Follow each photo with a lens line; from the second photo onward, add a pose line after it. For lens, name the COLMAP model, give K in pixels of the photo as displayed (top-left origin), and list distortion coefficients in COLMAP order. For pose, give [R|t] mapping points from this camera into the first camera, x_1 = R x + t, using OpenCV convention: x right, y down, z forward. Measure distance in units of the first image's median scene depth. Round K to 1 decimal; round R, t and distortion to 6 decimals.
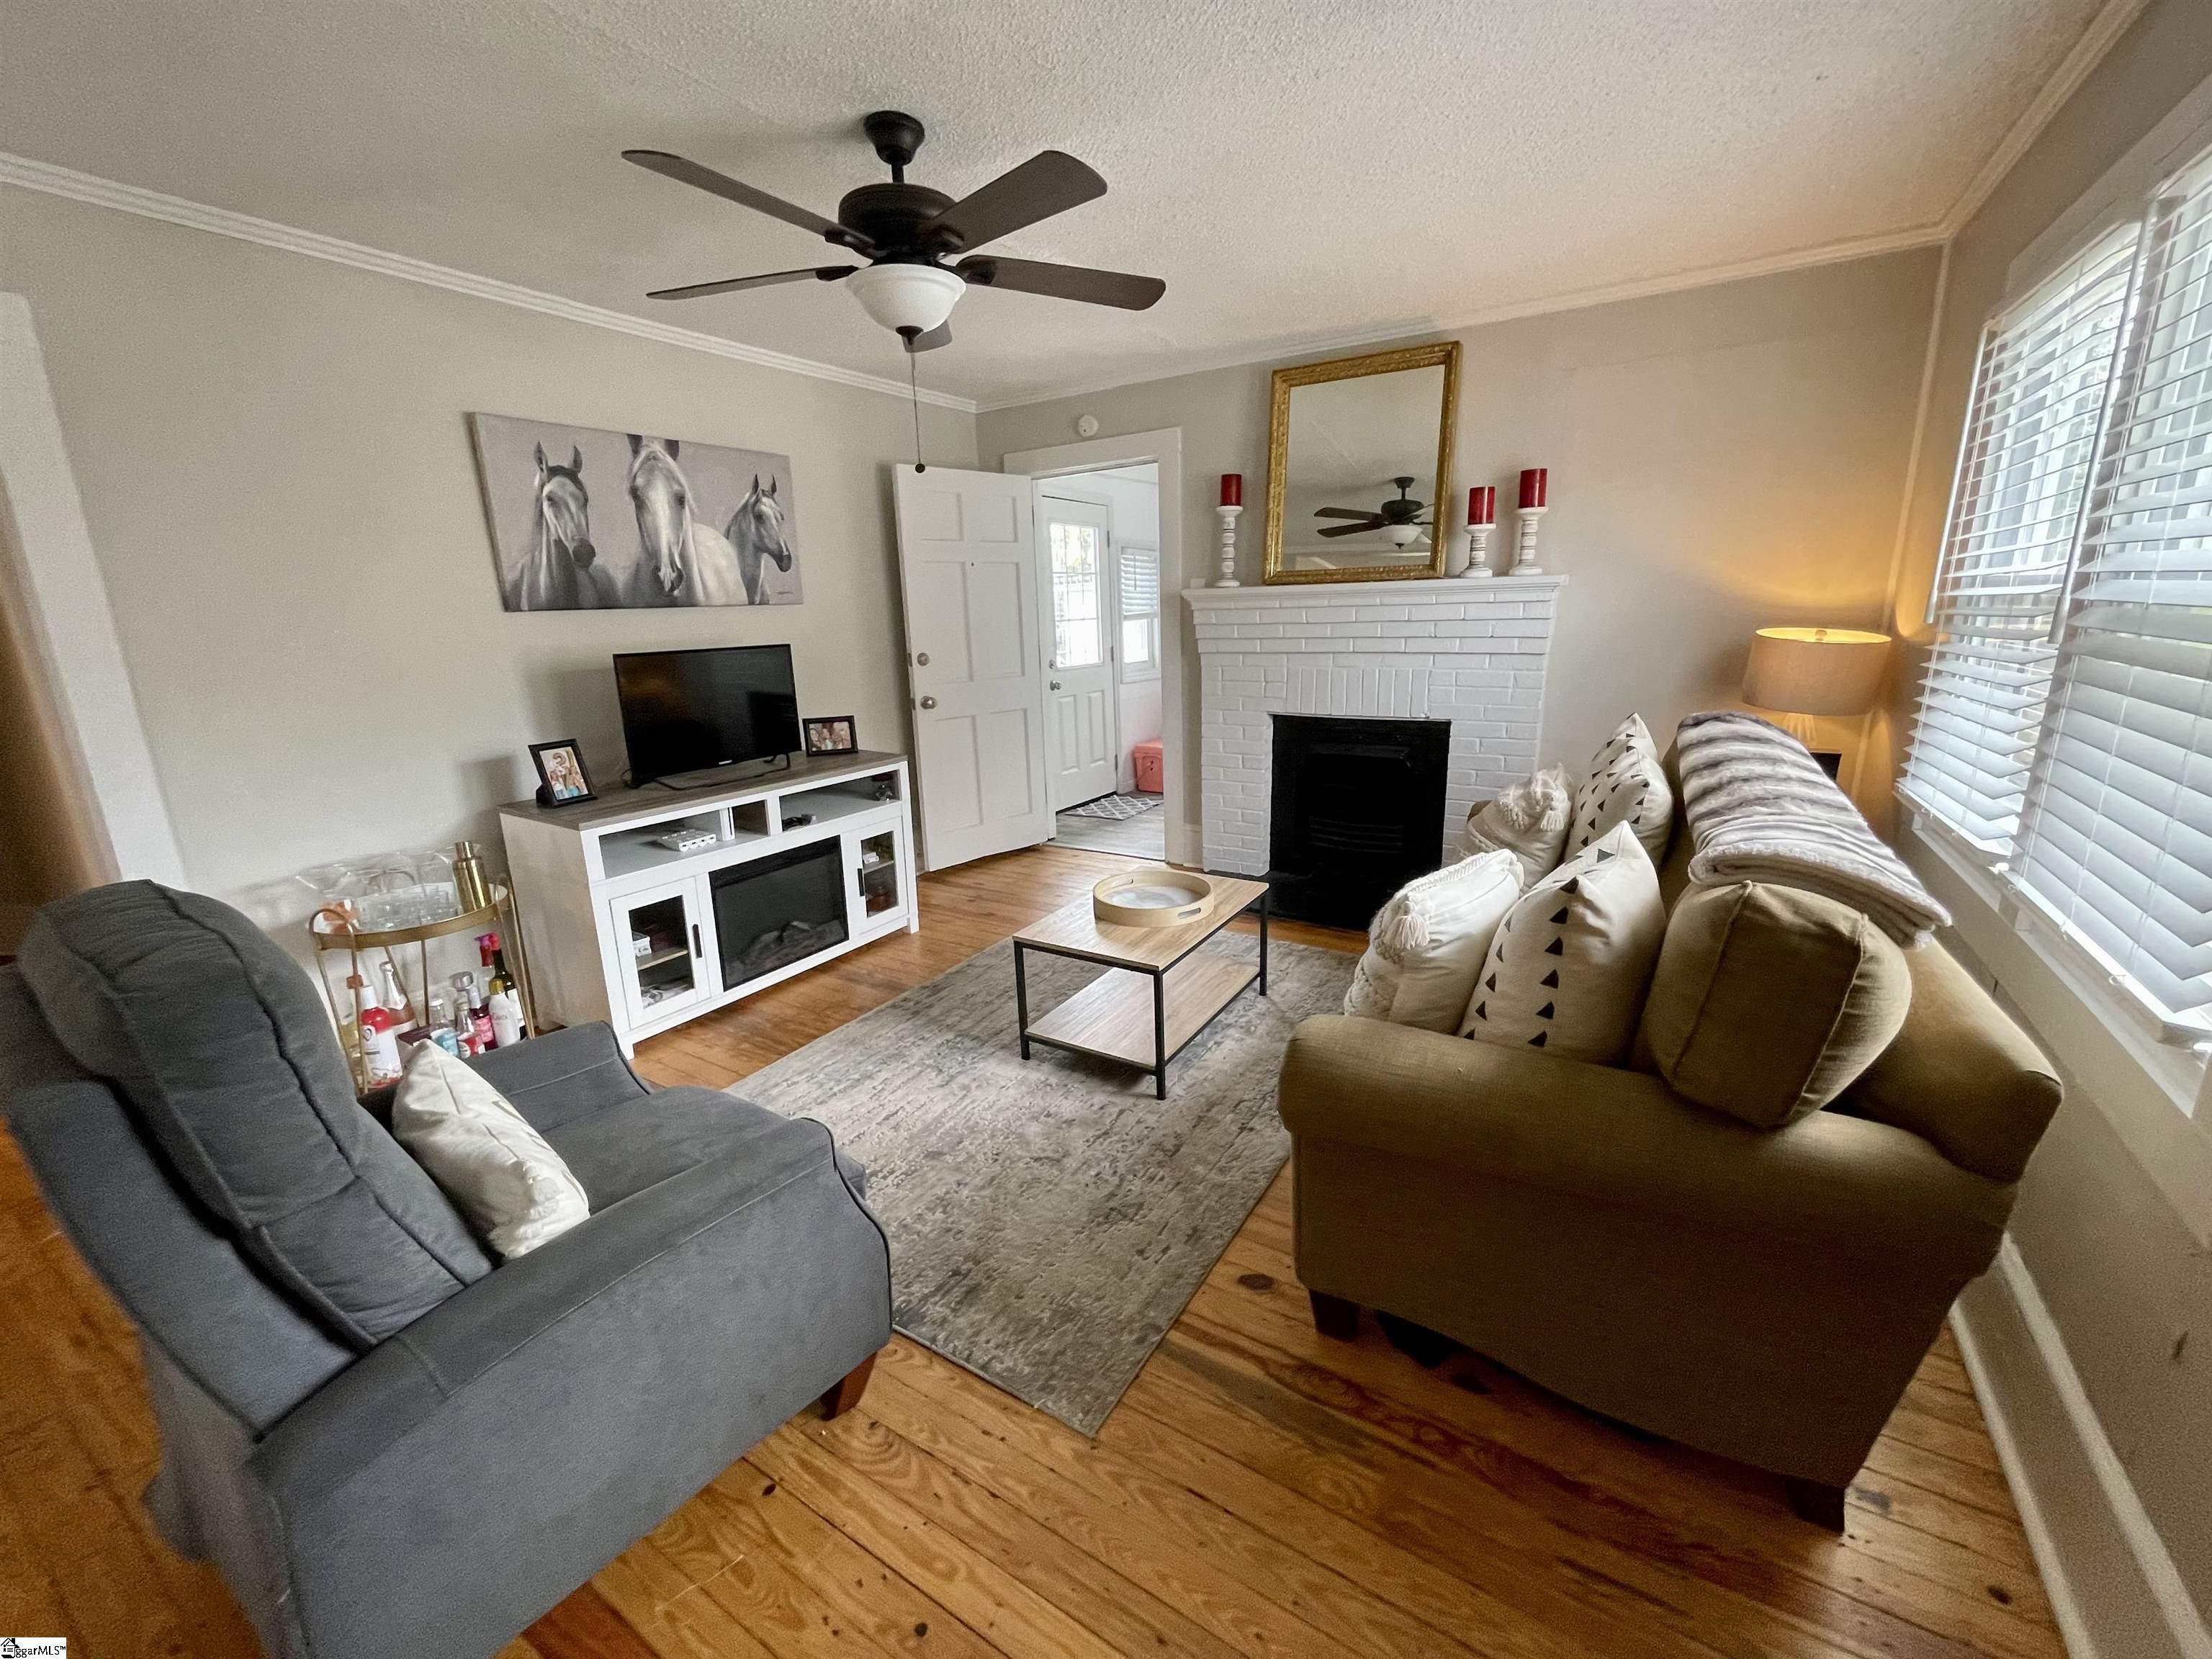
lens RADIAL K [[879.8, 0, 1091.6], [0, 879.8, 834.6], [0, 0, 1]] dist [-0.002219, -0.000119]
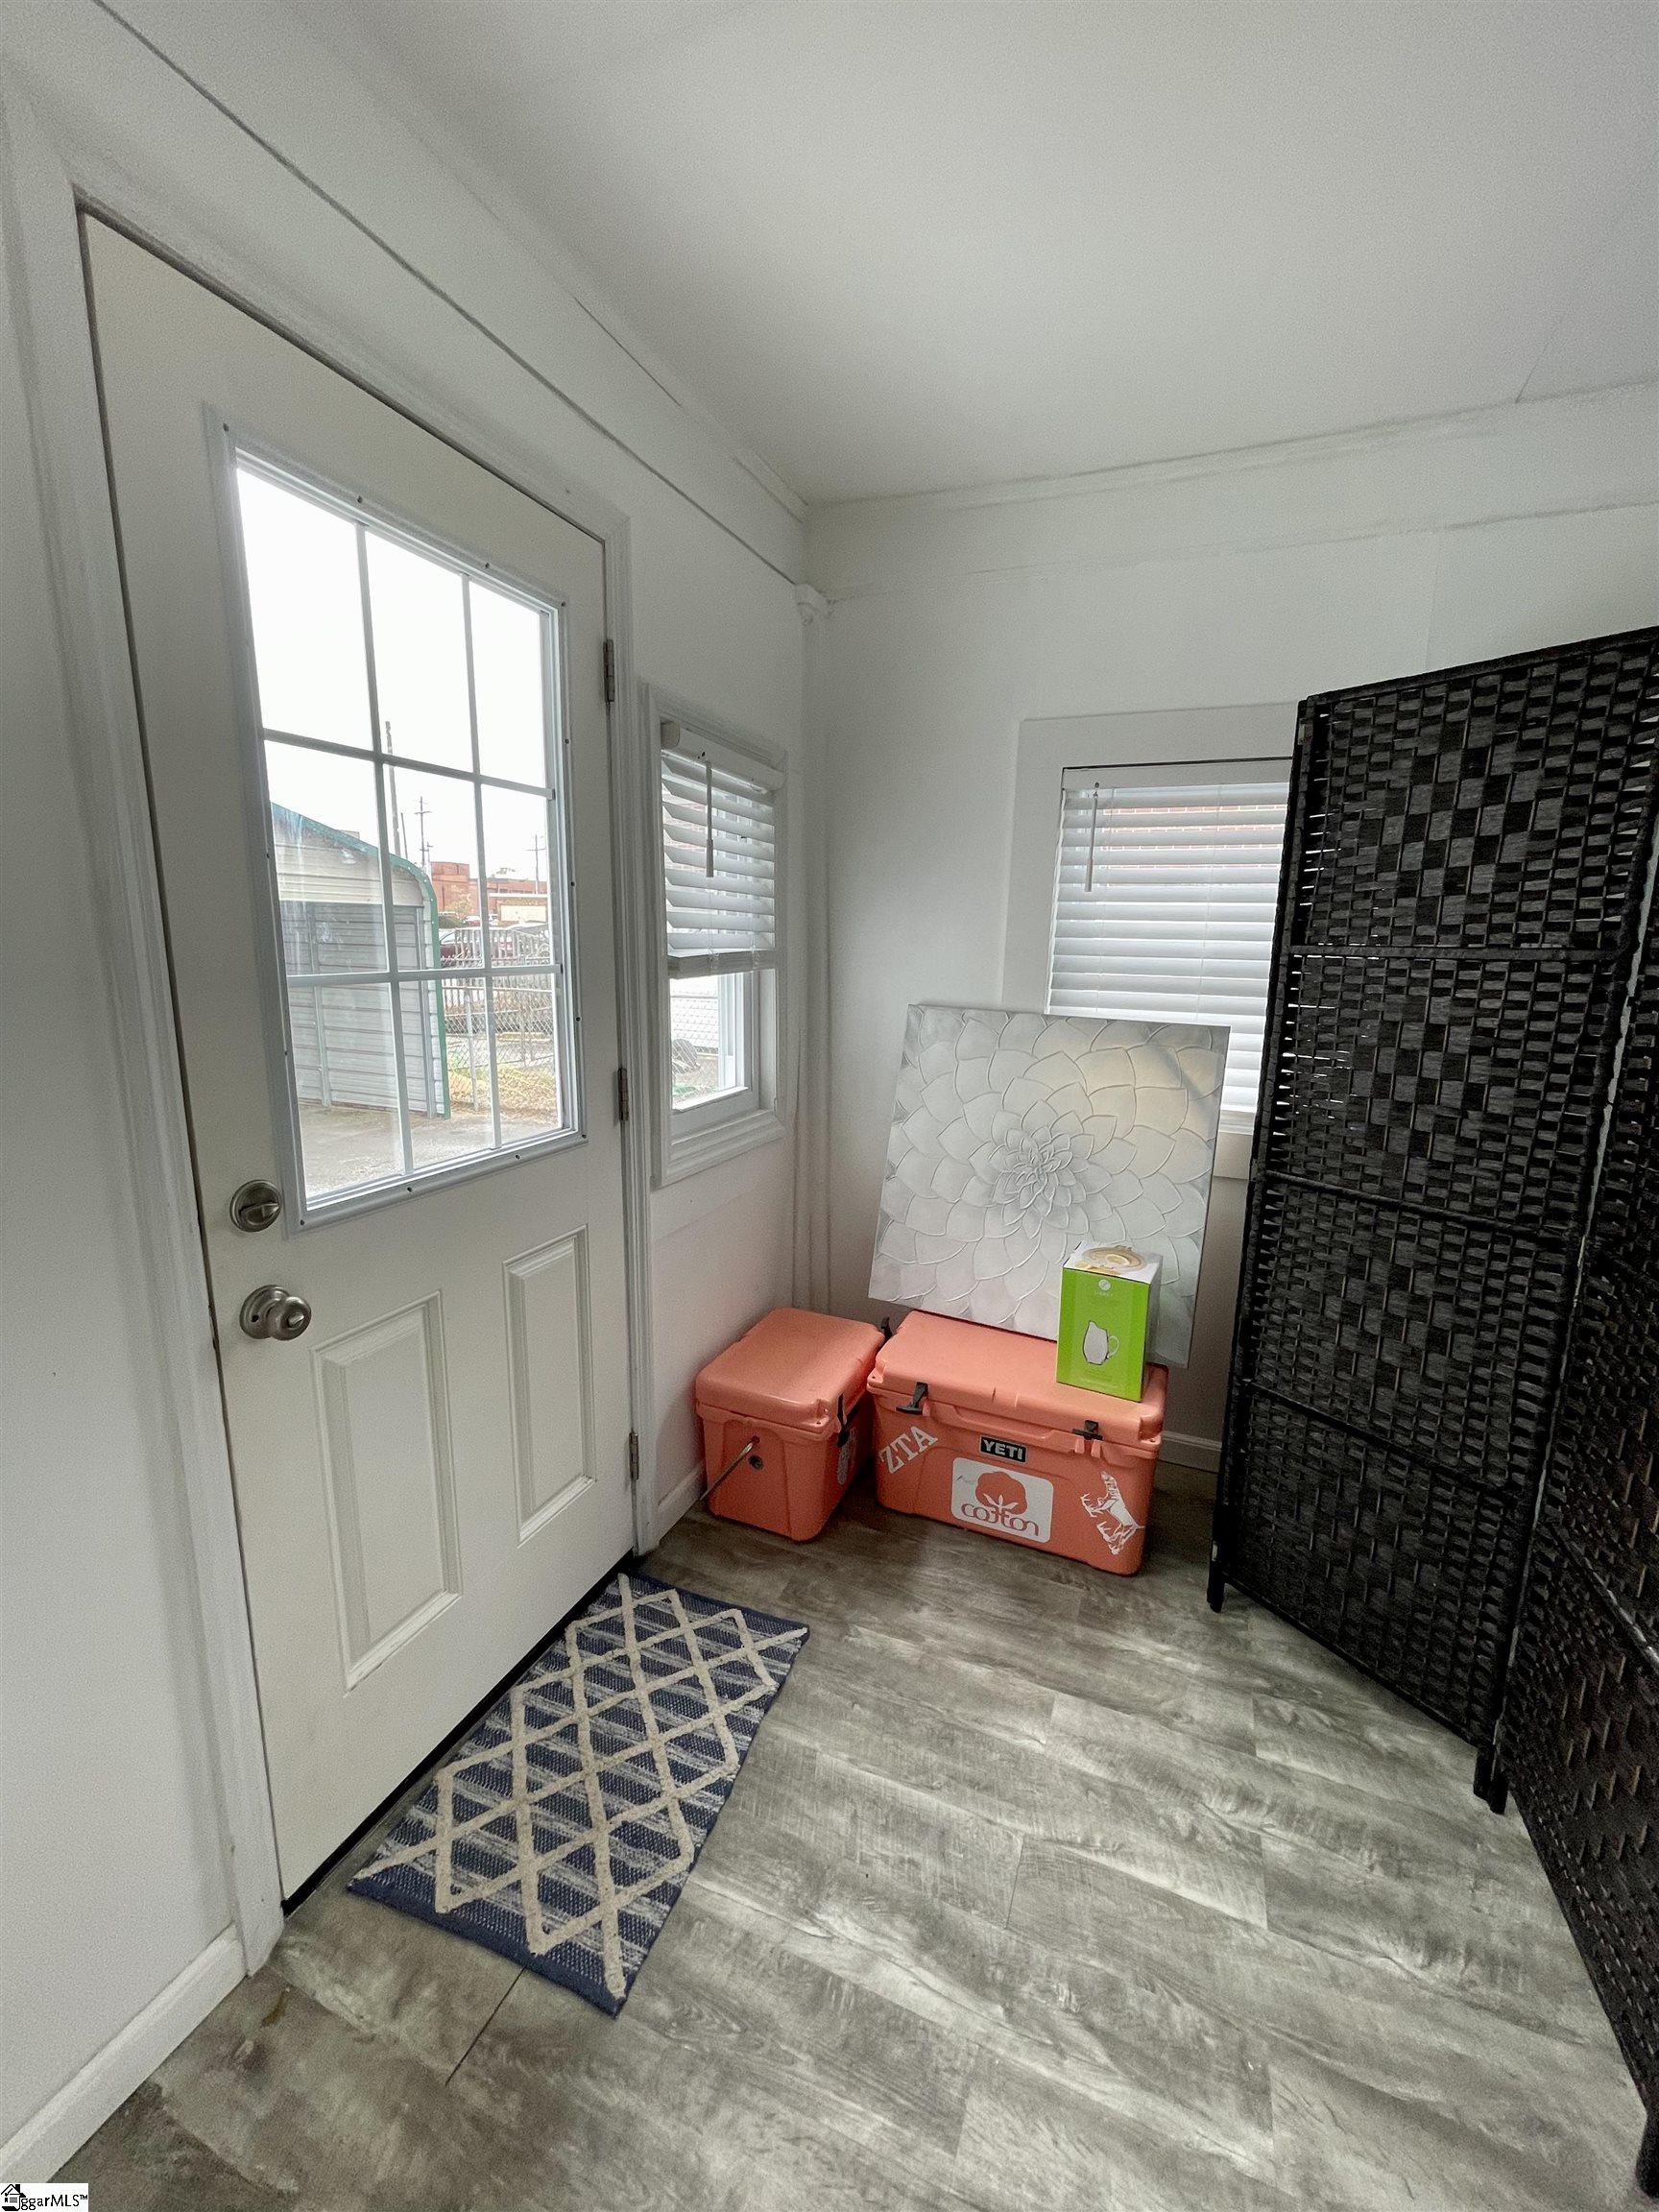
lens RADIAL K [[879.8, 0, 824.5], [0, 879.8, 1094.5], [0, 0, 1]] dist [-0.002219, -0.000119]
pose [[0.987732, 0.020703, 0.154782, 0.070743], [-0.010771, 0.997844, -0.064735, -0.299311], [-0.155789, 0.062274, 0.985825, 1.138201]]
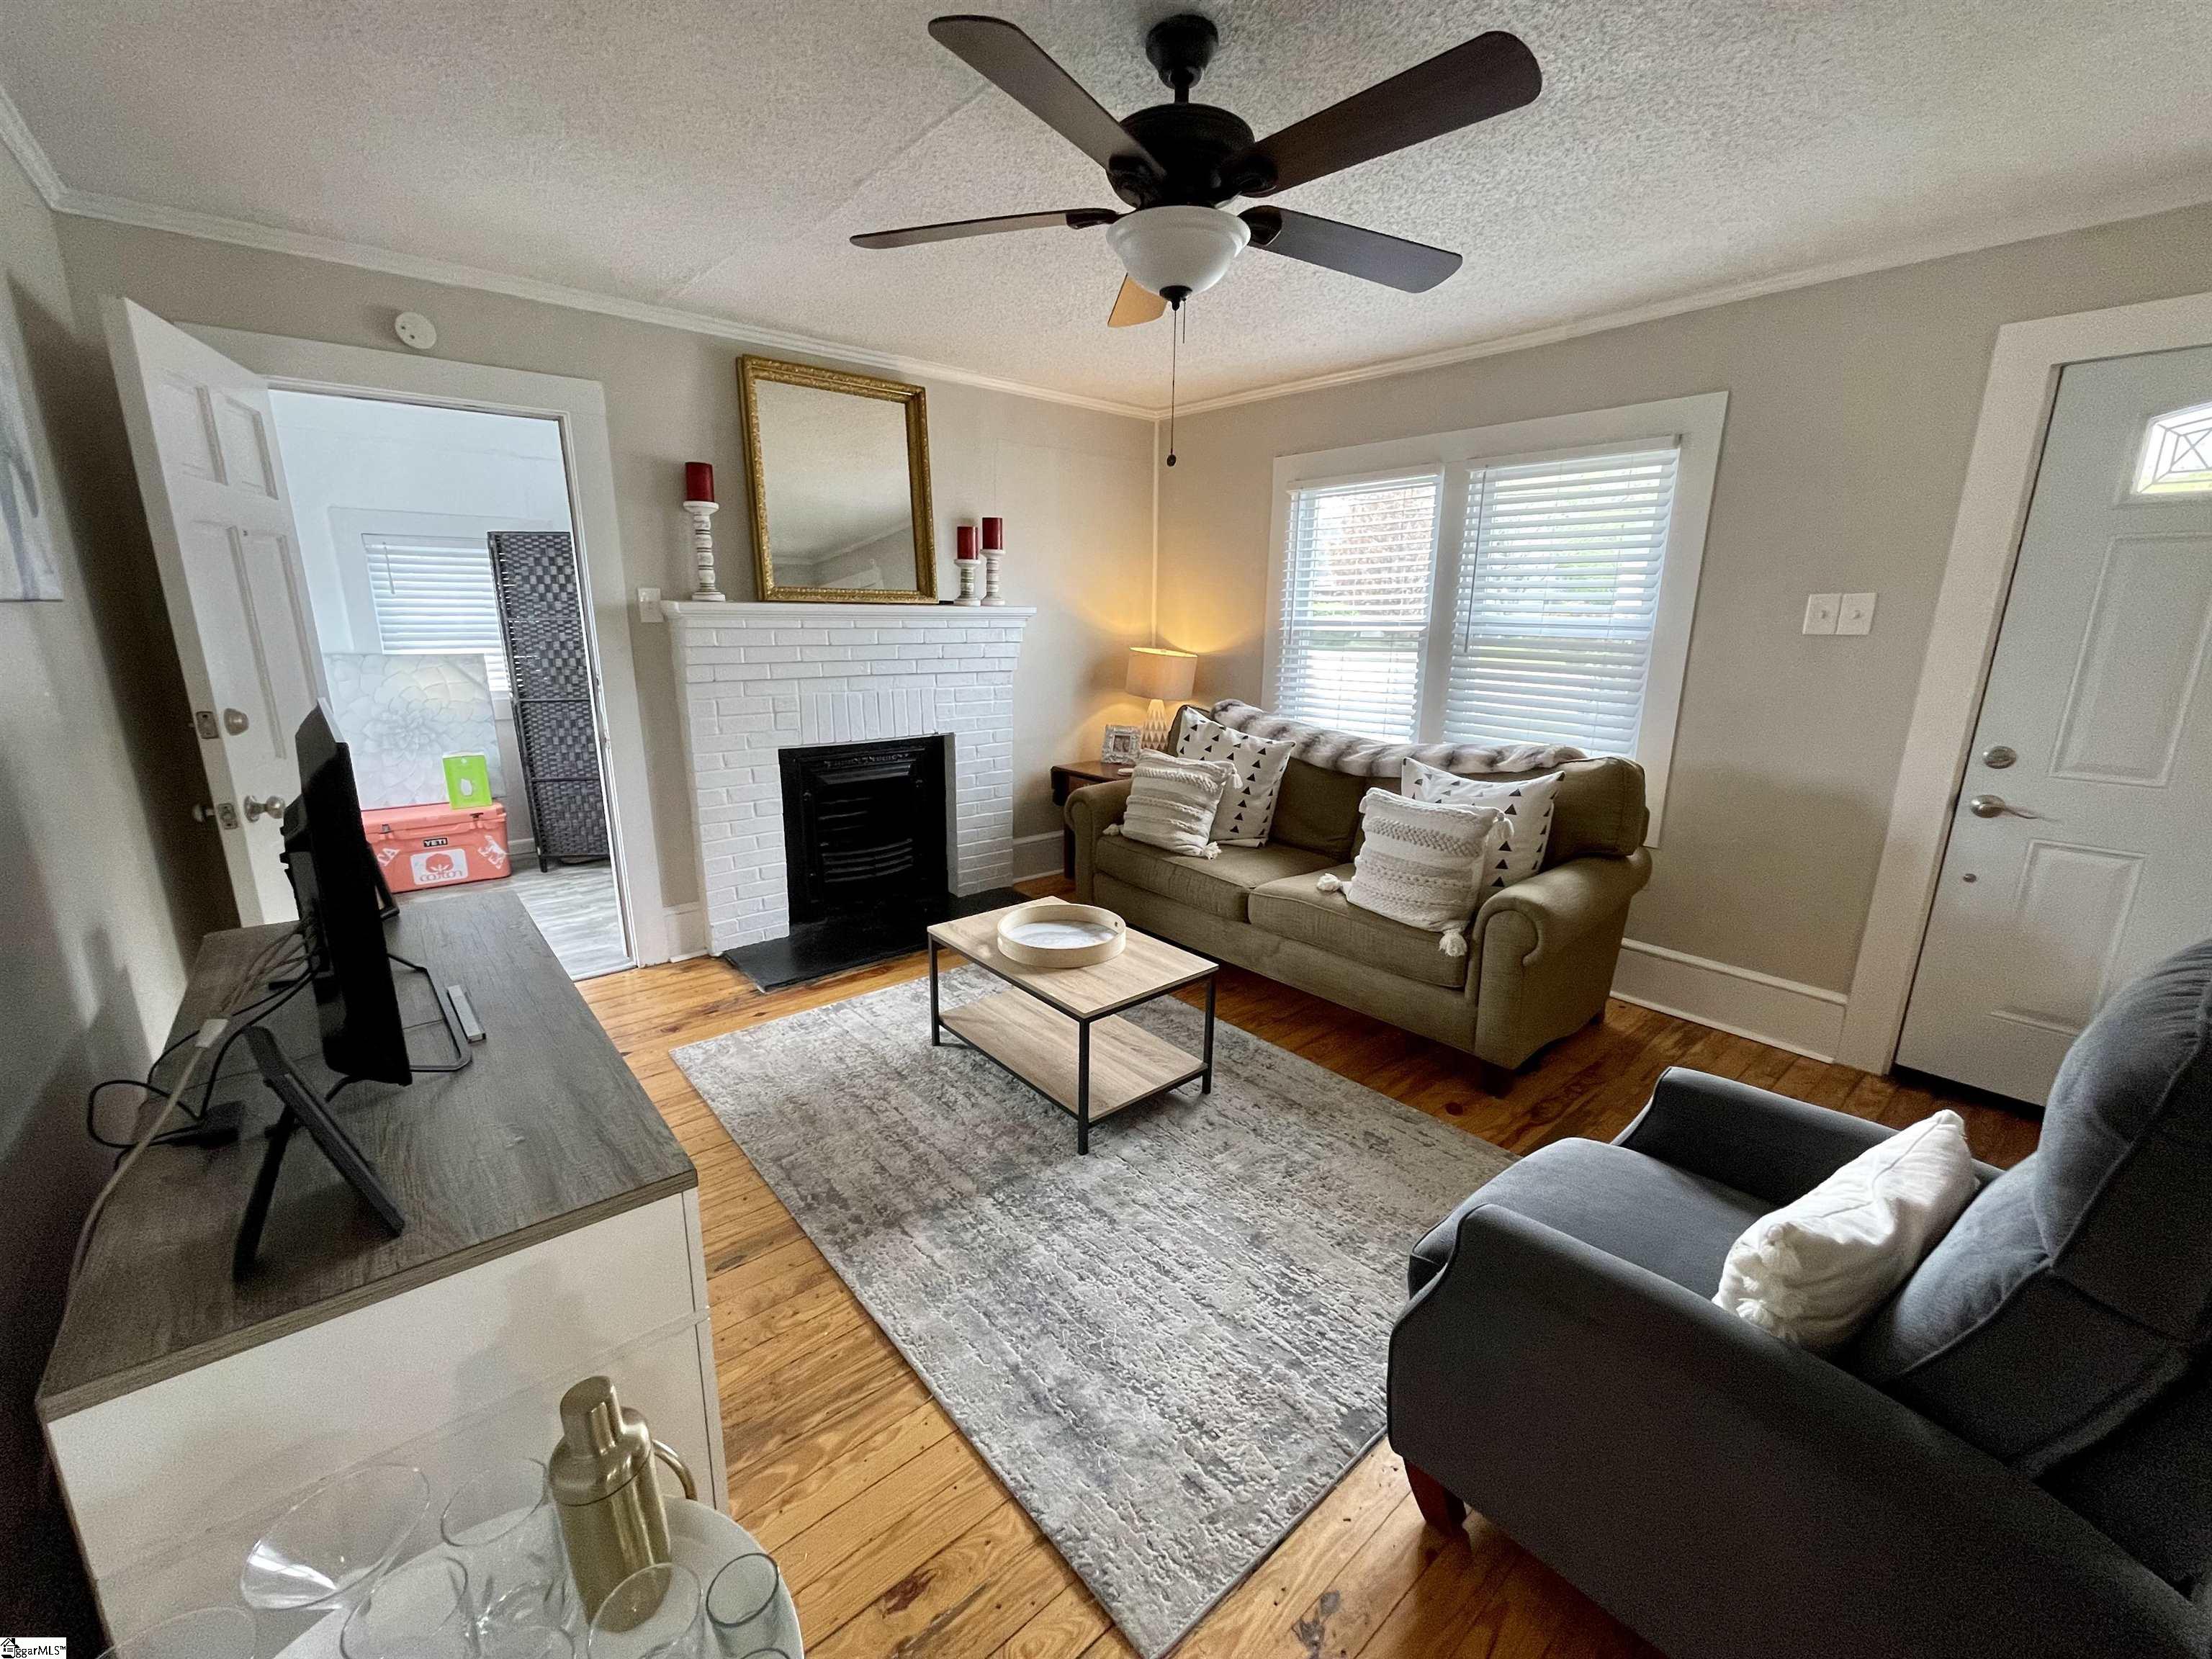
lens RADIAL K [[891.8, 0, 1101.0], [0, 891.8, 827.7], [0, 0, 1]] dist [-0.003028, -0.000091]
pose [[0.302837, -0.189661, 0.933980, -0.557484], [0.220418, 0.967367, 0.124972, -0.106023], [-0.927203, 0.168020, 0.334759, 0.439628]]
